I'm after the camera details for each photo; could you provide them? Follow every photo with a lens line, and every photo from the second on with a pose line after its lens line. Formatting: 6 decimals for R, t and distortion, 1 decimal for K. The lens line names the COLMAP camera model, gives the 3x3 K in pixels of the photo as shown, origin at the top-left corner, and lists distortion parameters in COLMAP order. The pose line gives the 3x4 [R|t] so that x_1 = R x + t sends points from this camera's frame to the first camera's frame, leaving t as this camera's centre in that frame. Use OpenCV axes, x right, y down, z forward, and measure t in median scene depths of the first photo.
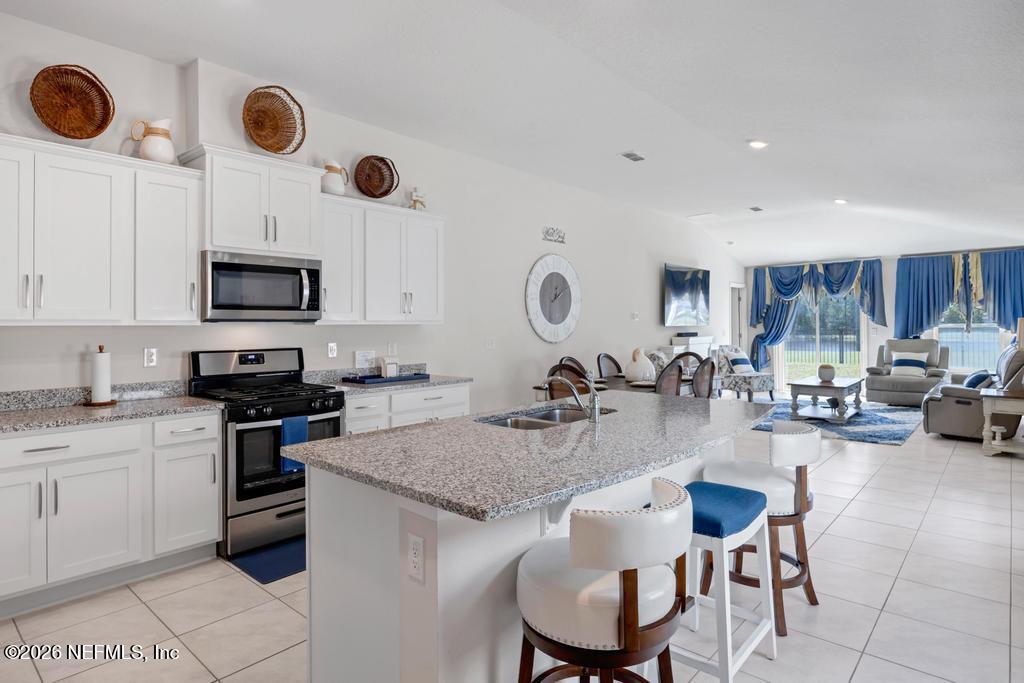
lens RADIAL K [[563.8, 0, 509.5], [0, 563.8, 322.5], [0, 0, 1]] dist [-0.001524, -0.000167]
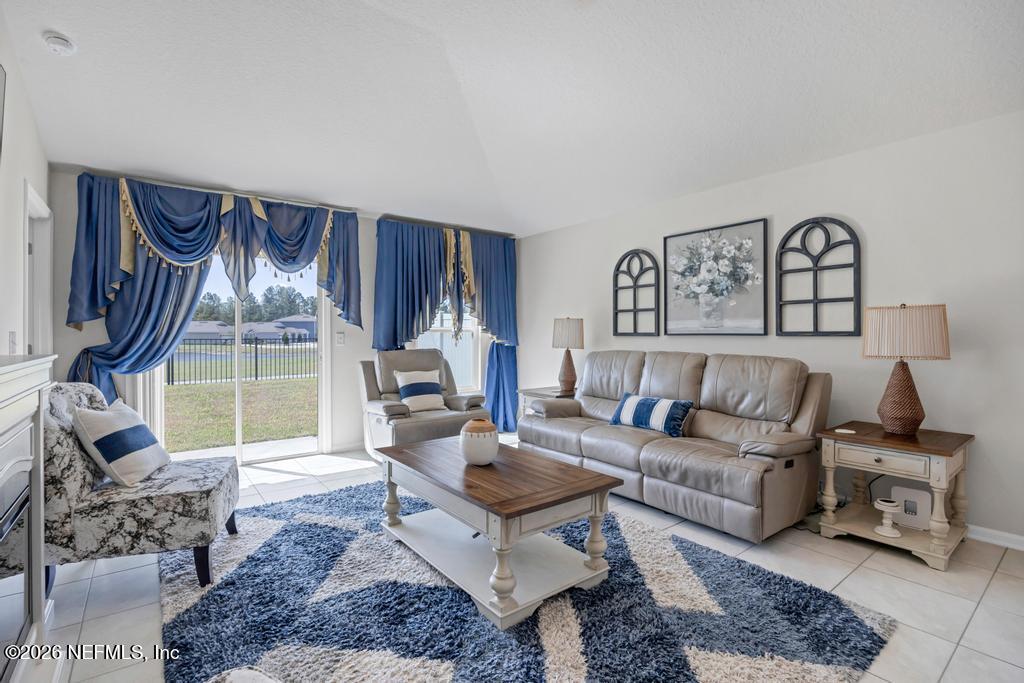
lens RADIAL K [[479.5, 0, 517.0], [0, 479.5, 337.4], [0, 0, 1]] dist [-0.016674, 0.000231]
pose [[0.183854, 0.004352, 0.982944, 0.204543], [-0.004274, 0.999984, -0.003628, 0.016638], [-0.982944, -0.003534, 0.183870, 0.755575]]
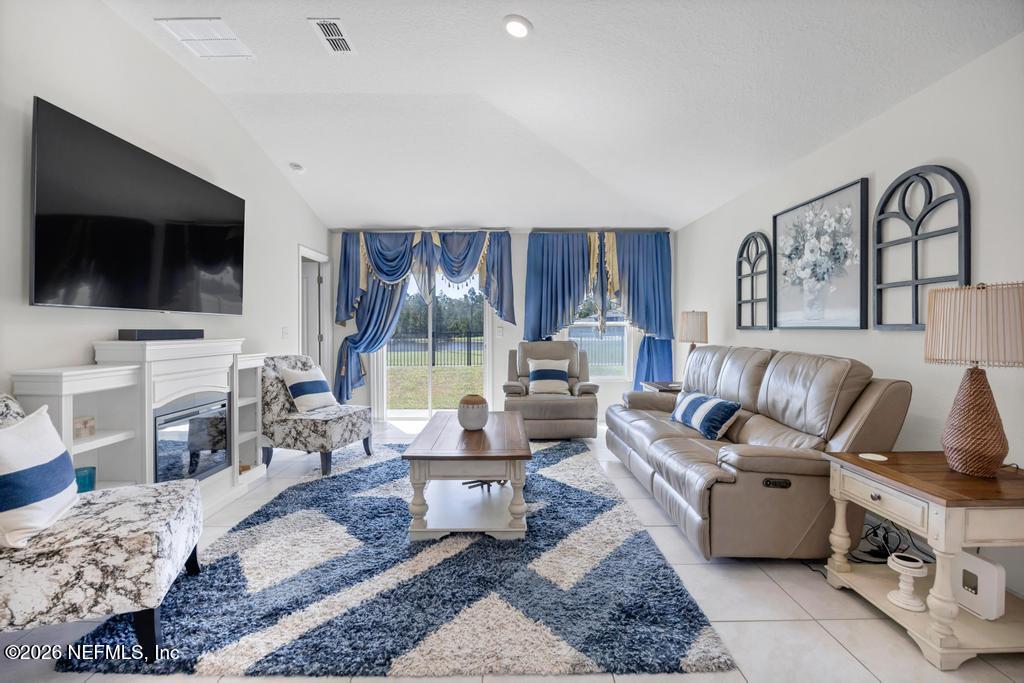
lens RADIAL K [[462.0, 0, 507.8], [0, 462.0, 336.0], [0, 0, 1]] dist [-0.014378, 0.000668]
pose [[0.747246, -0.002029, 0.664545, 0.263312], [-0.007930, 0.999897, 0.011970, 0.015289], [-0.664501, -0.014214, 0.747152, 0.561696]]
